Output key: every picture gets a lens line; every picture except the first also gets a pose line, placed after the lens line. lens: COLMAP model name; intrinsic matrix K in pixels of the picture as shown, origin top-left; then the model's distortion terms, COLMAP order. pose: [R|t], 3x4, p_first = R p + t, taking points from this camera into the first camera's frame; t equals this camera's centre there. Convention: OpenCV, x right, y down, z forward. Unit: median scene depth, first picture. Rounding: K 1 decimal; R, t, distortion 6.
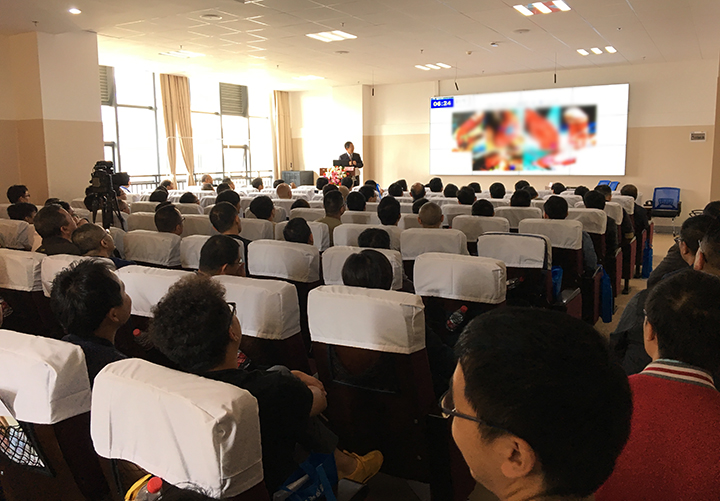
lens RADIAL K [[637.4, 0, 359.2], [0, 637.4, 254.0], [0, 0, 1]] dist [0.022804, 0.009631]
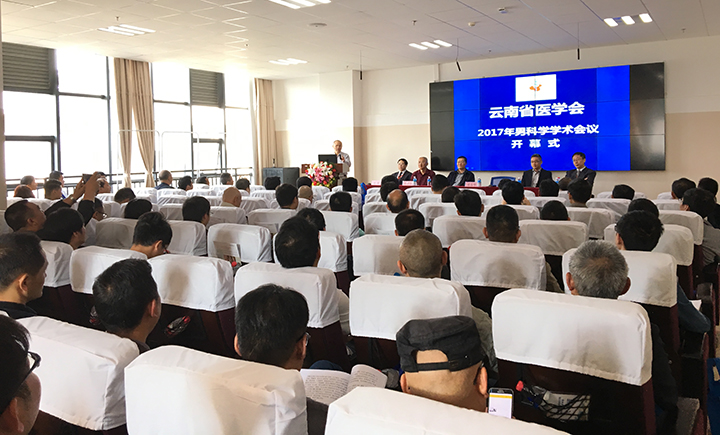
lens RADIAL K [[599.5, 0, 360.5], [0, 599.5, 213.9], [0, 0, 1]] dist [-0.004381, -0.002597]
pose [[0.999769, -0.007088, -0.020282, 0.033031], [0.006085, 0.998776, -0.049088, -0.026363], [0.020605, 0.048953, 0.998589, 0.189445]]
